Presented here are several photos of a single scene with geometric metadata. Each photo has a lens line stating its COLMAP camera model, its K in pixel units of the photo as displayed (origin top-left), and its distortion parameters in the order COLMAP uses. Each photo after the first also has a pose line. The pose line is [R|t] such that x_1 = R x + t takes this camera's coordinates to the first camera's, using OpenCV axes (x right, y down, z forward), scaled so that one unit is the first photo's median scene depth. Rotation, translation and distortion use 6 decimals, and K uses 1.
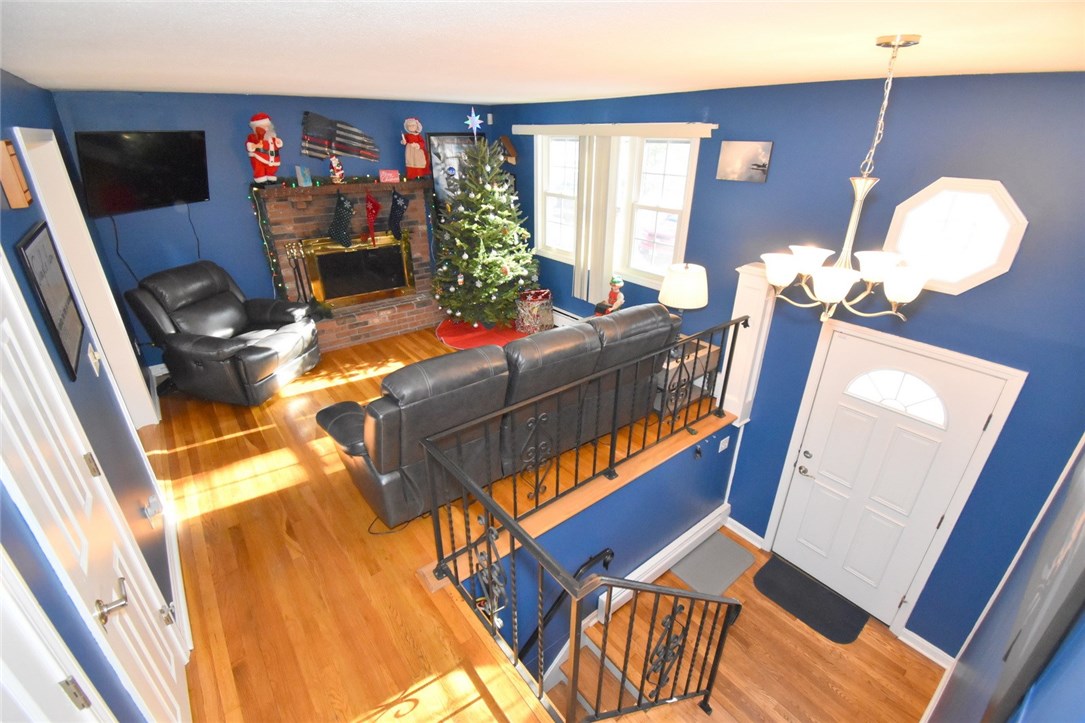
lens RADIAL K [[489.7, 0, 542.5], [0, 489.7, 361.5], [0, 0, 1]] dist [-0.000517, -0.000531]
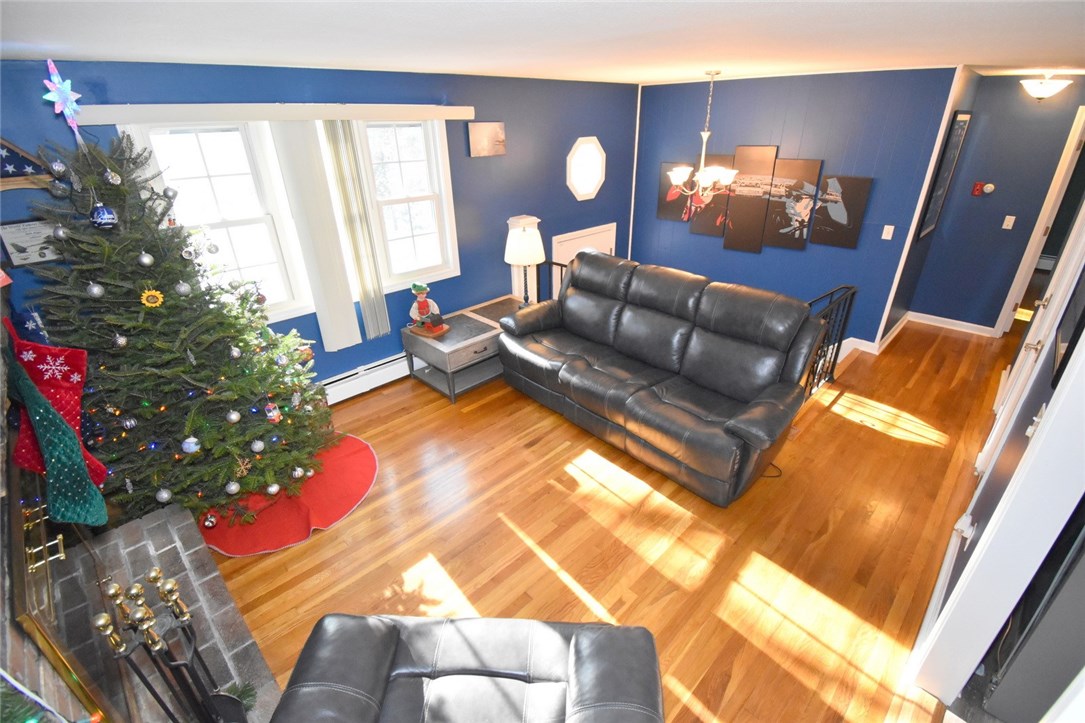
lens RADIAL K [[489.7, 0, 542.5], [0, 489.7, 361.5], [0, 0, 1]] dist [-0.000517, -0.000531]
pose [[-0.124603, -0.451697, 0.883427, -0.690614], [0.425754, 0.779890, 0.458809, -0.360079], [-0.896219, 0.433291, 0.095135, 0.755231]]
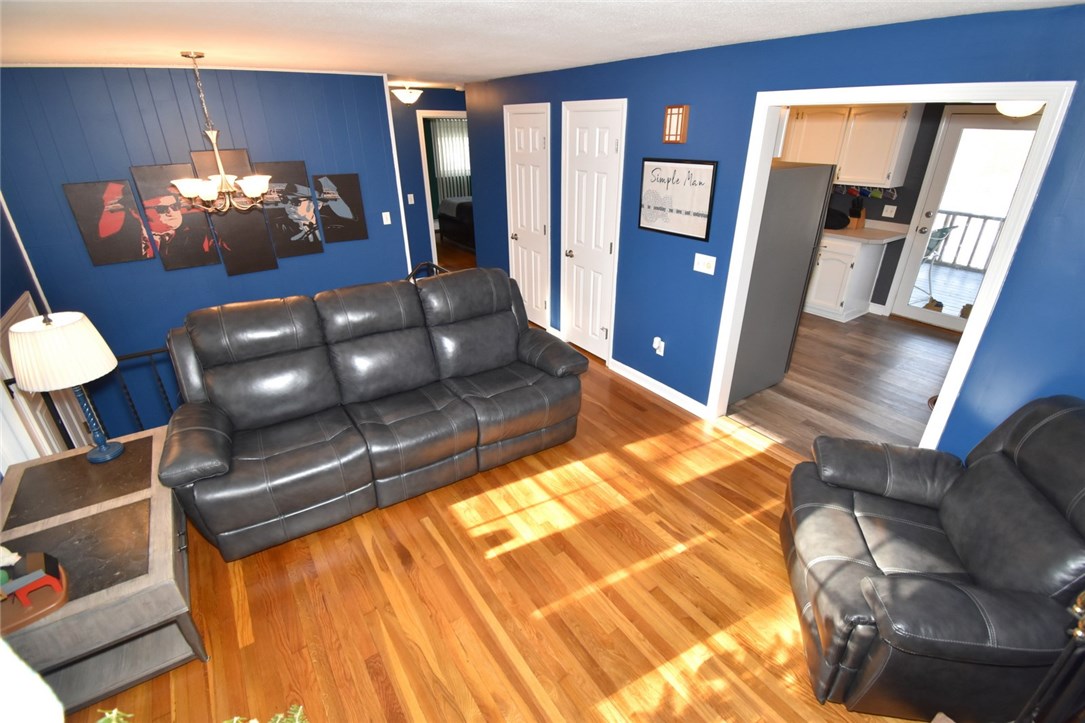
lens RADIAL K [[476.4, 0, 523.1], [0, 476.4, 364.1], [0, 0, 1]] dist [0.001339, -0.000094]
pose [[-0.995921, -0.042673, 0.079500, -0.236894], [0.033729, 0.641141, 0.766682, -0.439721], [-0.083687, 0.766236, -0.637086, 1.050154]]
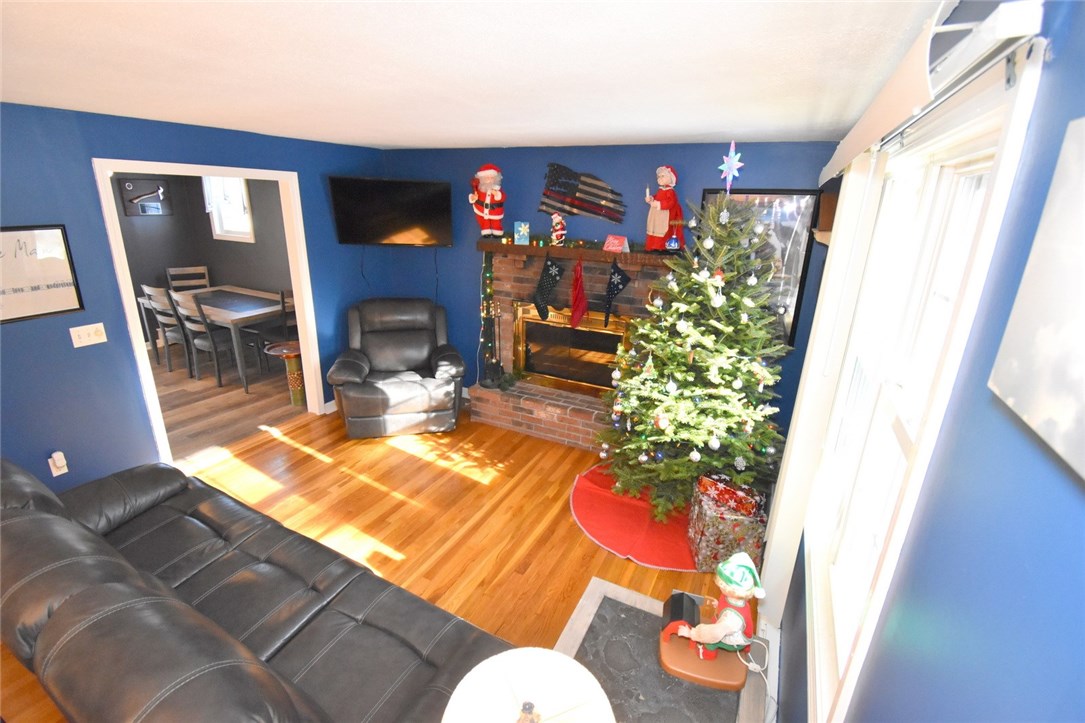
lens RADIAL K [[471.7, 0, 542.5], [0, 471.7, 361.5], [0, 0, 1]] dist [-0.001046, -0.000342]
pose [[0.414700, 0.287702, -0.863280, 0.324609], [-0.408165, 0.906721, 0.106106, -0.269763], [0.813281, 0.308358, 0.493447, 0.671500]]
